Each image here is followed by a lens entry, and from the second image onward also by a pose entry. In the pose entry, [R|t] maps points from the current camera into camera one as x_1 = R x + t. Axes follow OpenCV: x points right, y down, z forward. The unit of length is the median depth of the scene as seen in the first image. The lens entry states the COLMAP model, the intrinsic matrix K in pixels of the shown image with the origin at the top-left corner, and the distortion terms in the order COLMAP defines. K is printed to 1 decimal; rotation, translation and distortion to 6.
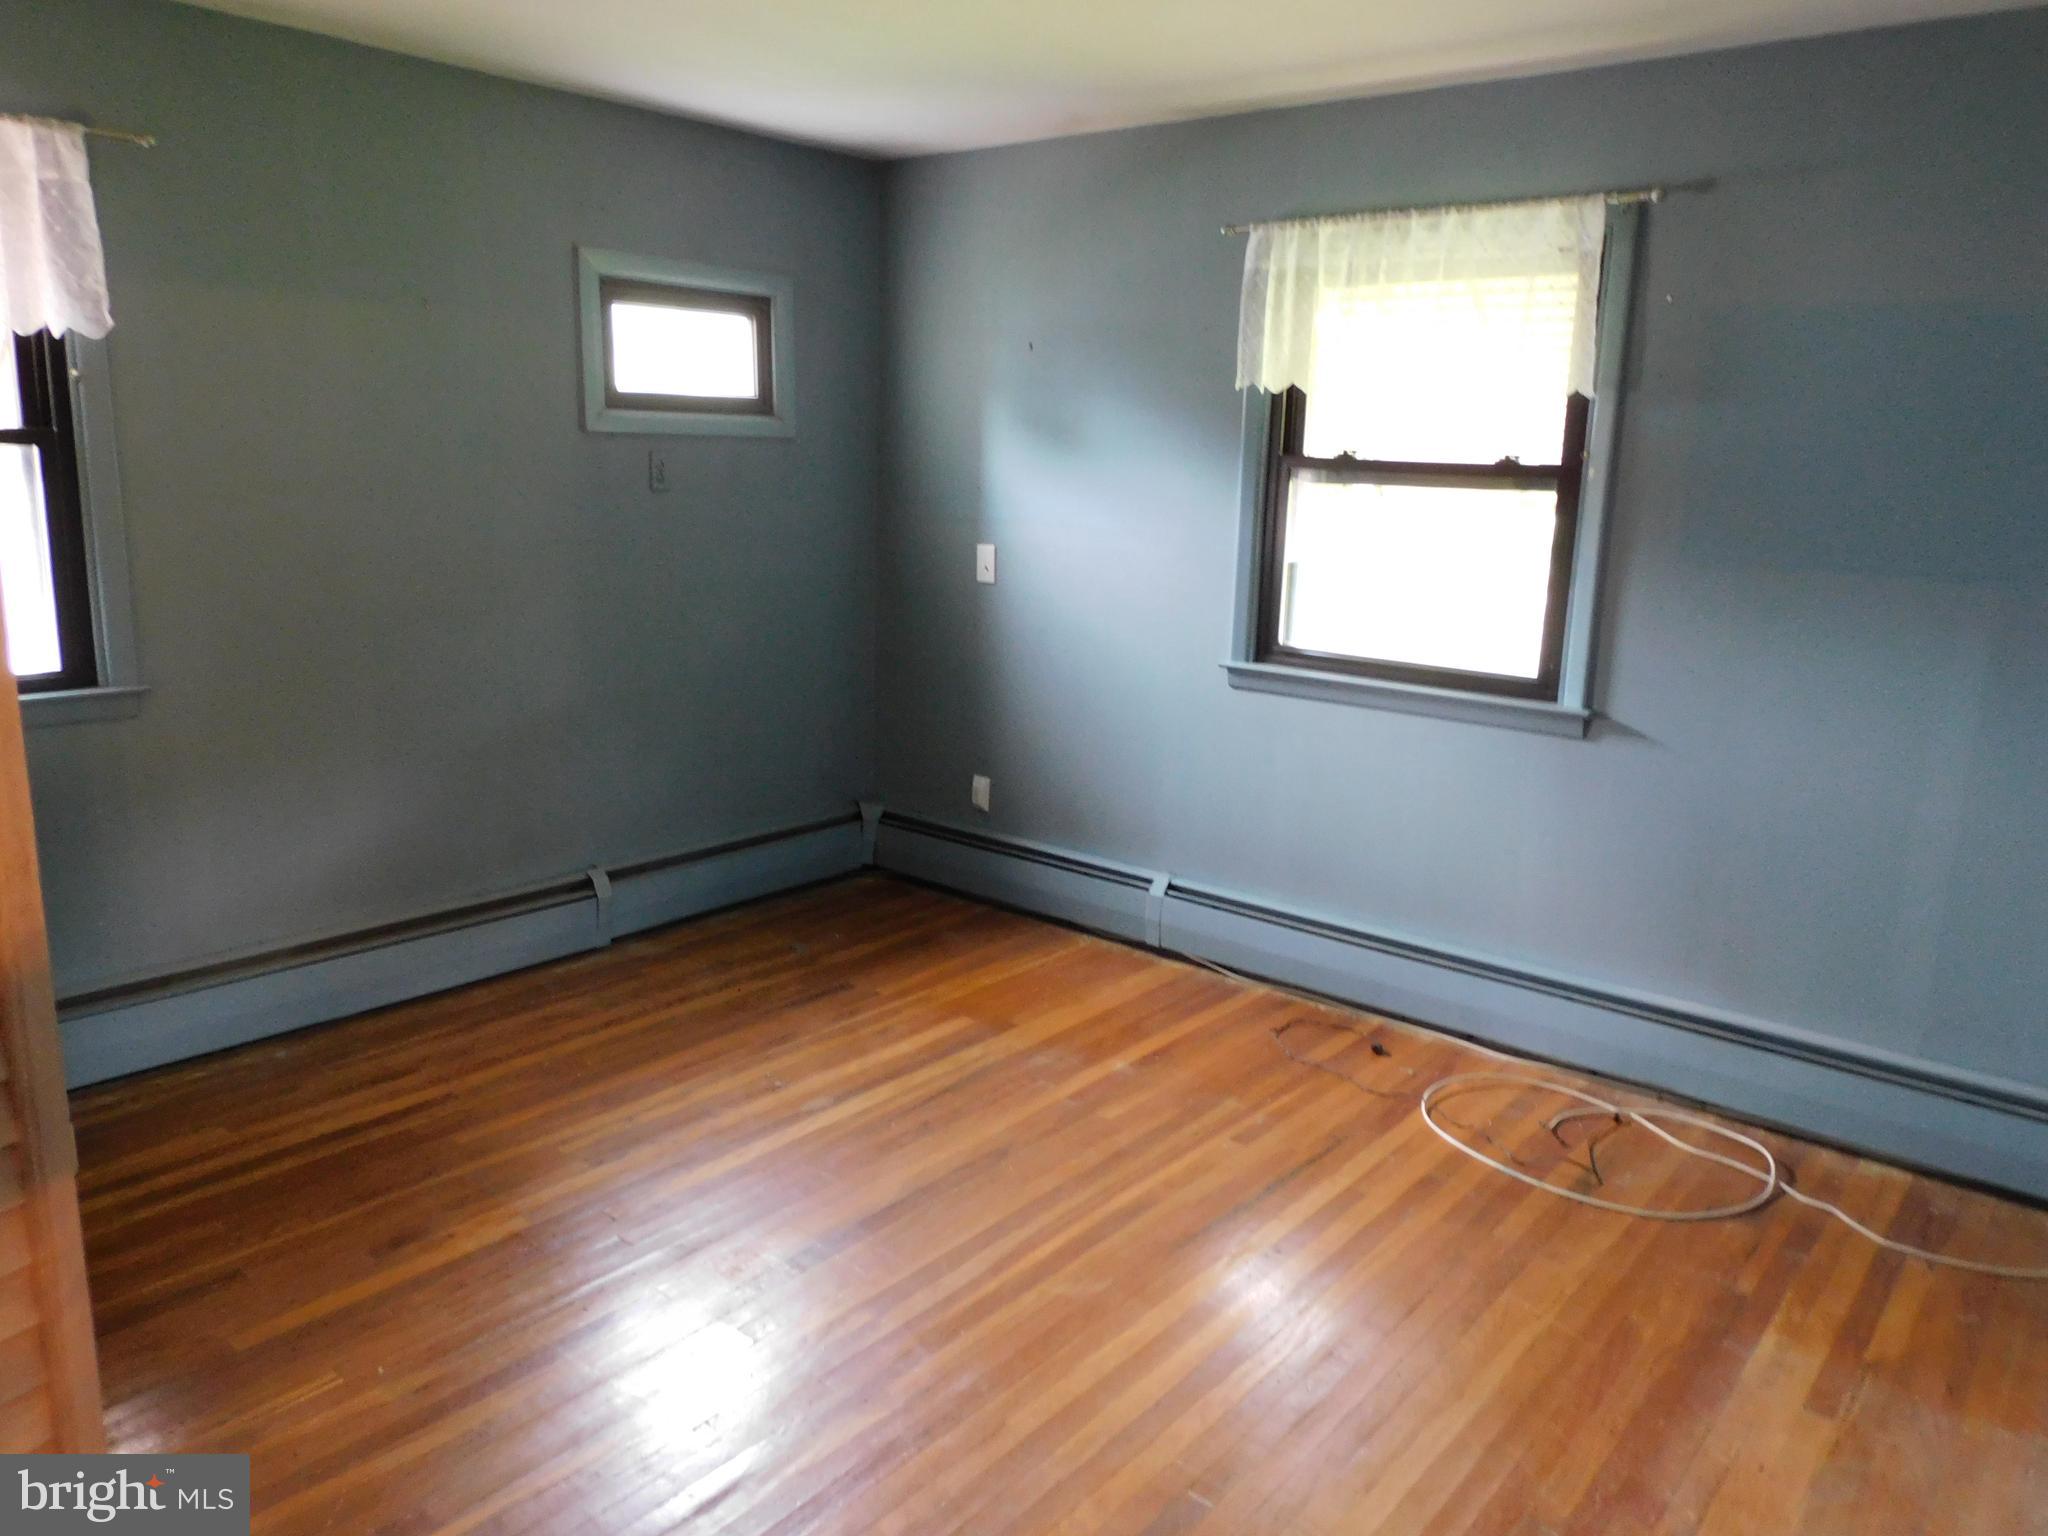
lens RADIAL K [[1460.1, 0, 1024.9], [0, 1460.1, 766.8], [0, 0, 1]] dist [0.002242, -0.006343]
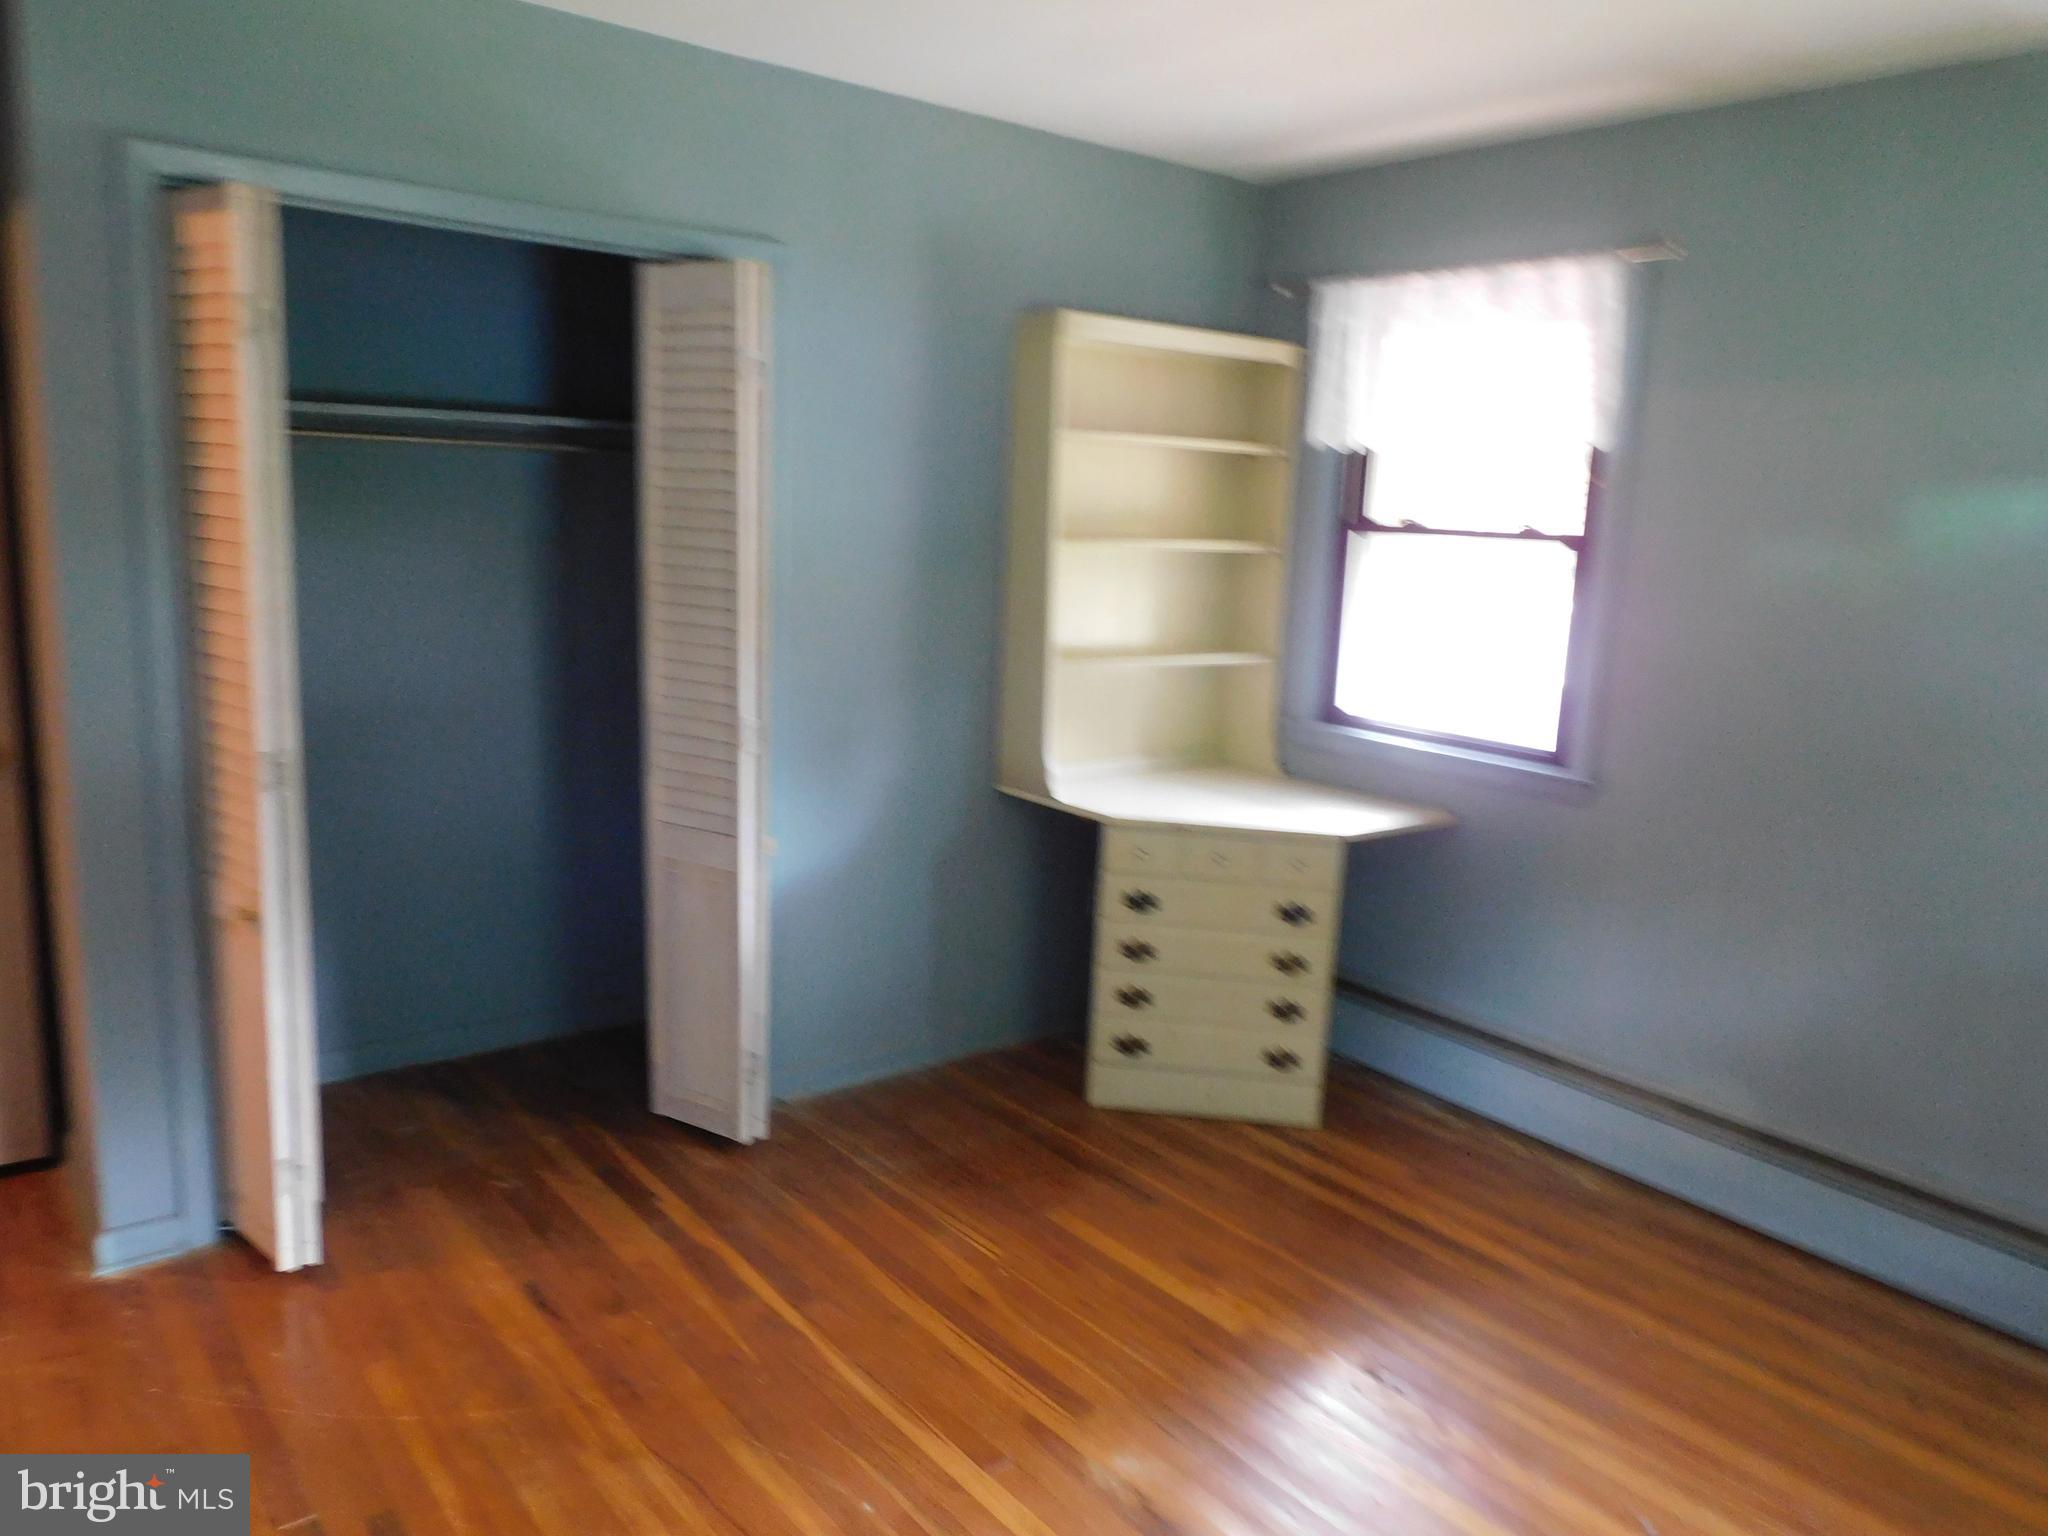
lens RADIAL K [[1460.1, 0, 1025.3], [0, 1460.1, 767.2], [0, 0, 1]] dist [0.002242, -0.006343]
pose [[-0.205522, 0.139632, -0.968640, 0.464747], [-0.253413, 0.948418, 0.190485, -0.153162], [0.945274, 0.284615, -0.159536, 0.752097]]
